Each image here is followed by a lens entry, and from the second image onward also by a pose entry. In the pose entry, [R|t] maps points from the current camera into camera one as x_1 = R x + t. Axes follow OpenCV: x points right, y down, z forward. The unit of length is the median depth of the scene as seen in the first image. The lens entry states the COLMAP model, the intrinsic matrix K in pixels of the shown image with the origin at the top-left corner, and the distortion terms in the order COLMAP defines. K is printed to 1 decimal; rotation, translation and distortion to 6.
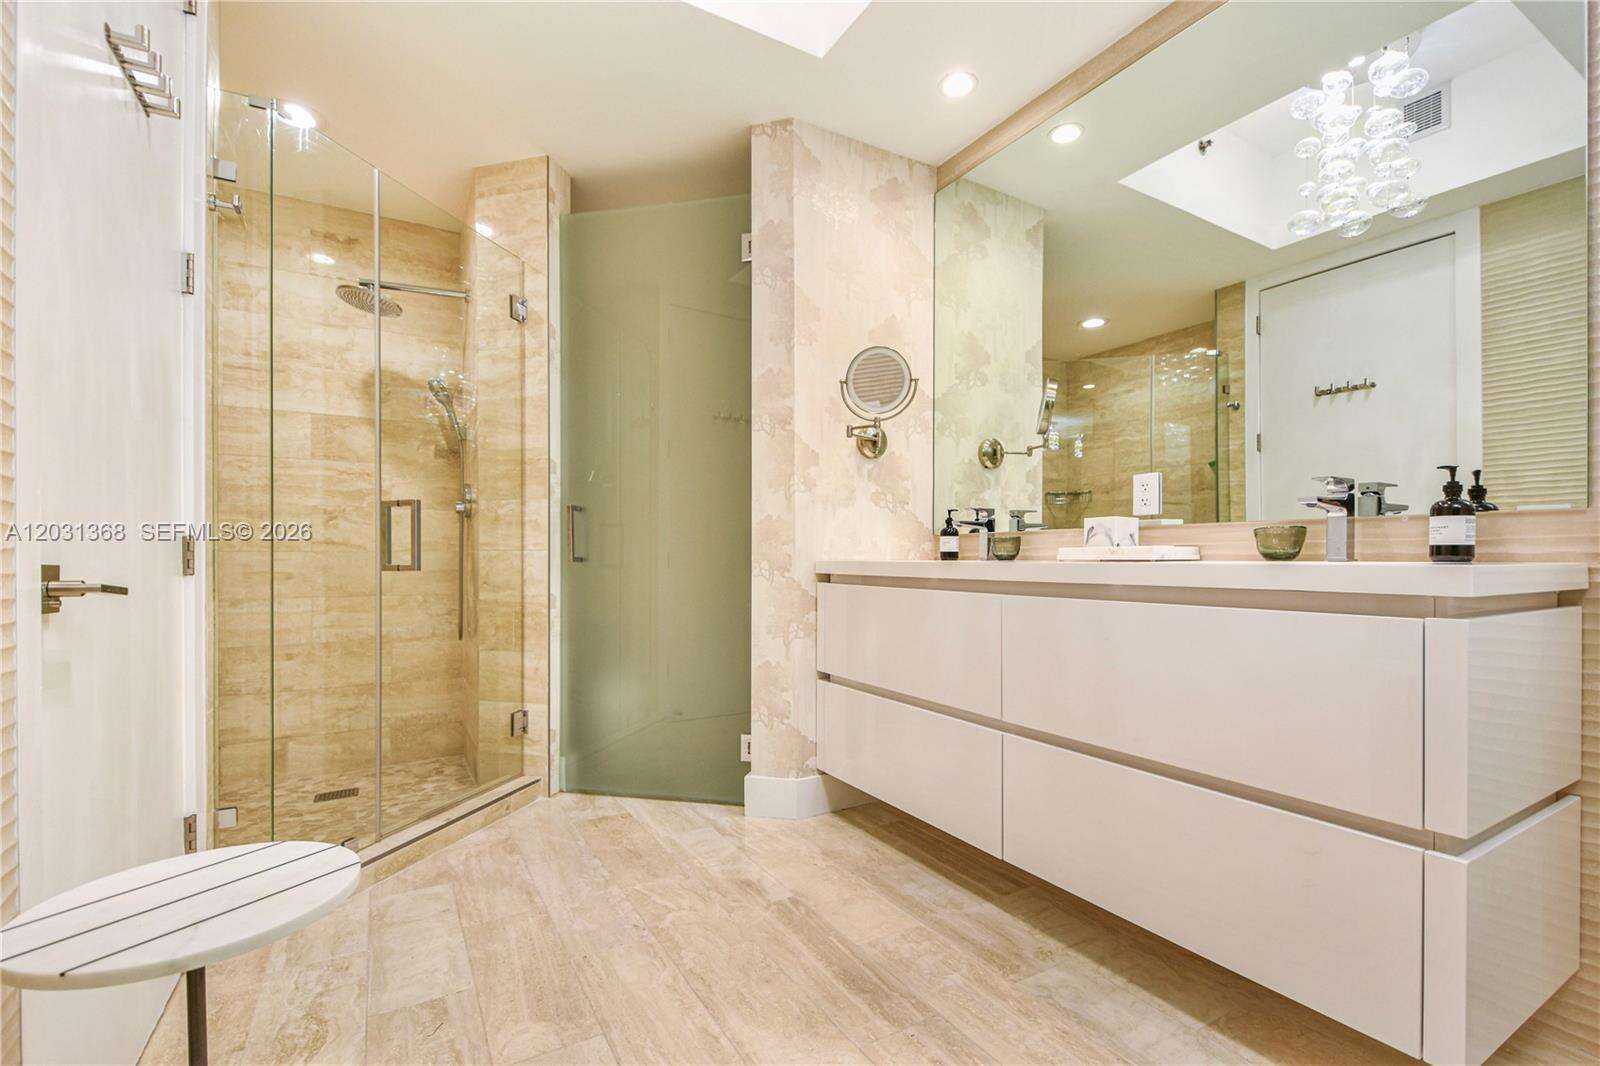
lens RADIAL K [[700.7, 0, 803.0], [0, 700.7, 558.1], [0, 0, 1]] dist [0.025766, -0.029113]
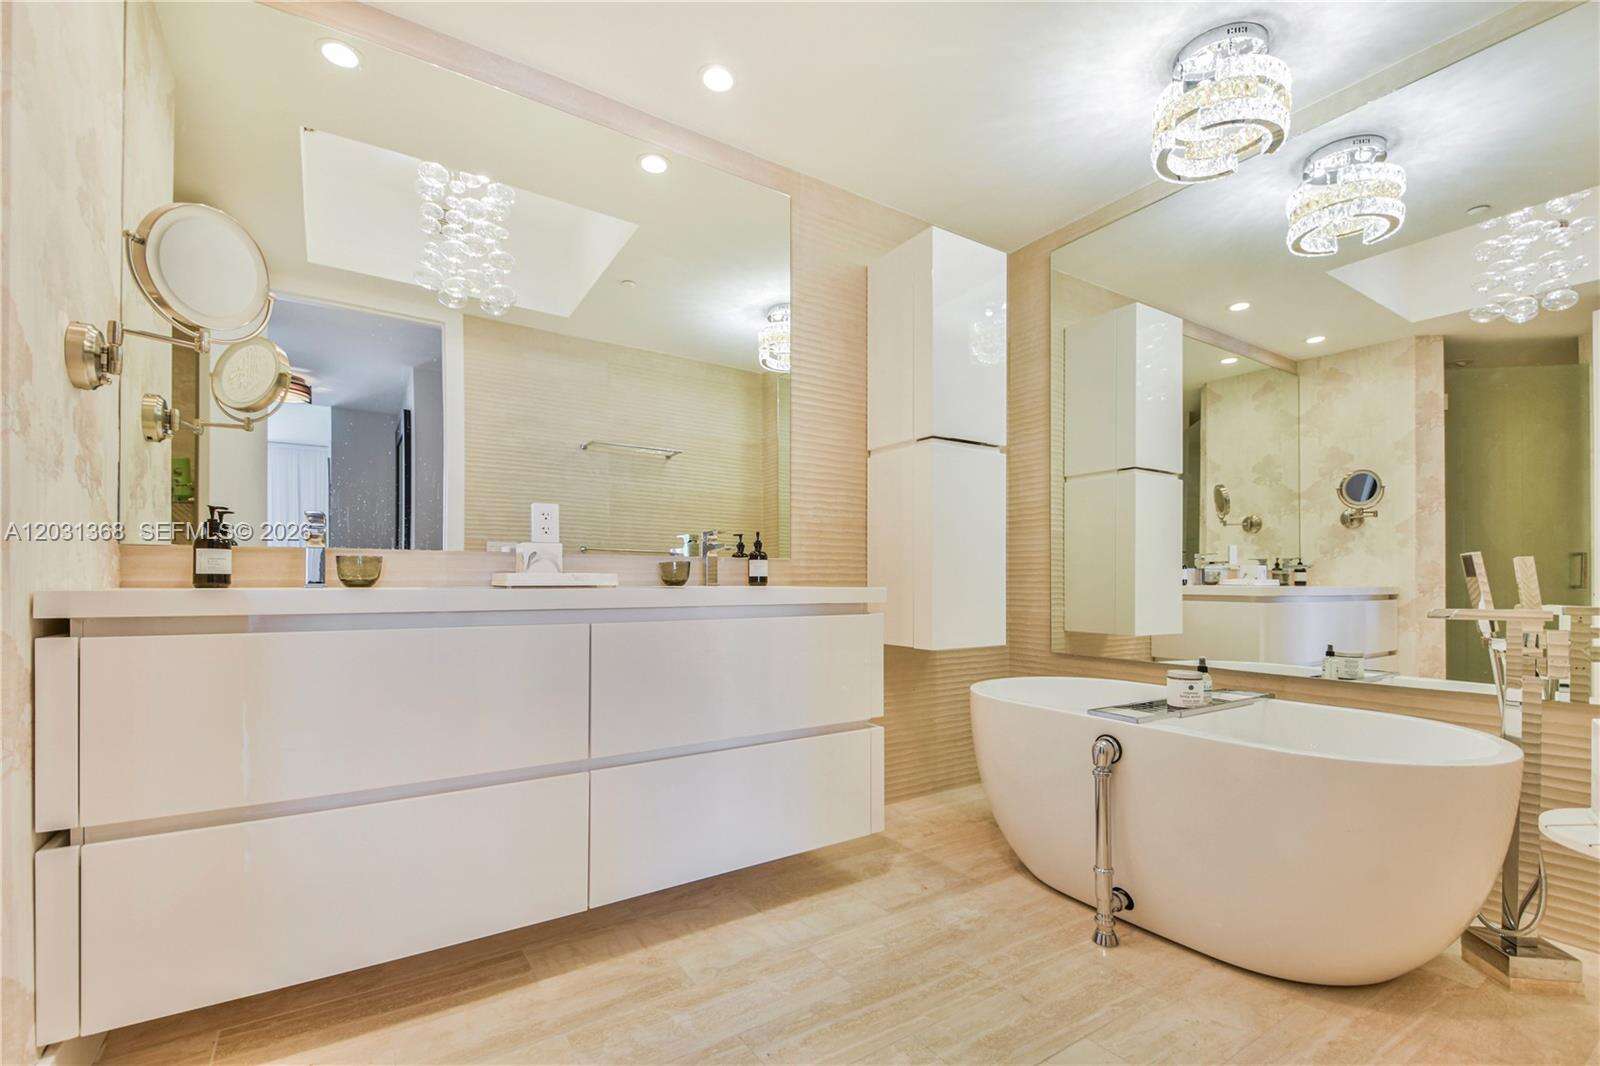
lens RADIAL K [[696.3, 0, 803.3], [0, 696.3, 558.7], [0, 0, 1]] dist [-0.000180, -0.000239]
pose [[-0.067139, 0.037128, 0.997053, -0.602942], [0.002276, 0.999310, -0.037059, 0.002191], [-0.997741, -0.000219, -0.067178, 0.705760]]
